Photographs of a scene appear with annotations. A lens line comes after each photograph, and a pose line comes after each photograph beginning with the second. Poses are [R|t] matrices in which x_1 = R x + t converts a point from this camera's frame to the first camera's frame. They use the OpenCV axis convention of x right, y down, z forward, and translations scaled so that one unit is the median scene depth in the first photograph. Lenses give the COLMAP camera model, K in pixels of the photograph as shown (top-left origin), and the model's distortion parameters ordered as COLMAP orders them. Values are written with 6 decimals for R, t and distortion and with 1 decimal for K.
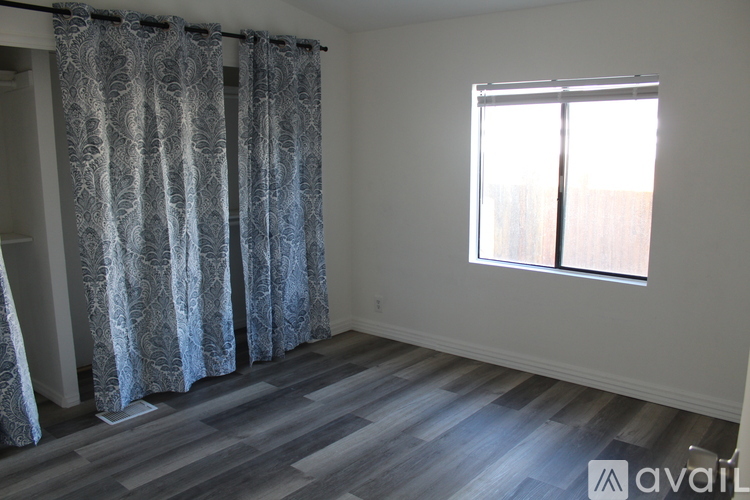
lens RADIAL K [[626.9, 0, 376.7], [0, 626.9, 244.9], [0, 0, 1]] dist [-0.108184, 0.019278]
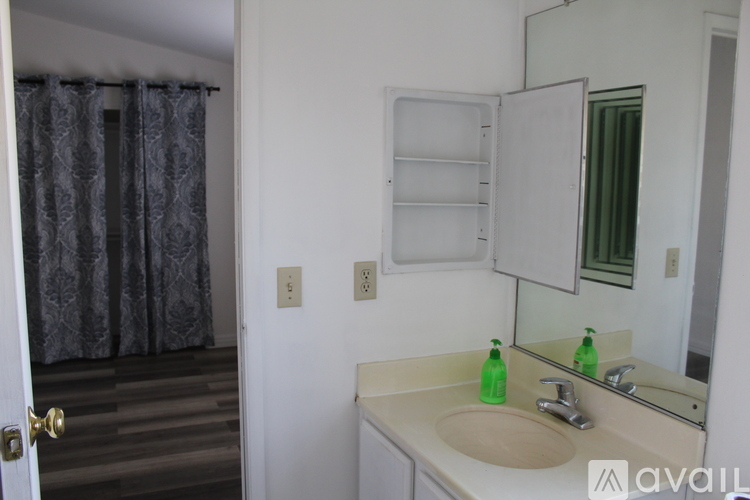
lens RADIAL K [[626.9, 0, 374.5], [0, 626.9, 252.2], [0, 0, 1]] dist [-0.108184, 0.019278]
pose [[0.897631, 0.076823, -0.434001, 0.752743], [-0.088990, 0.996002, -0.007751, -0.040109], [0.431670, 0.045579, 0.900879, 0.132105]]
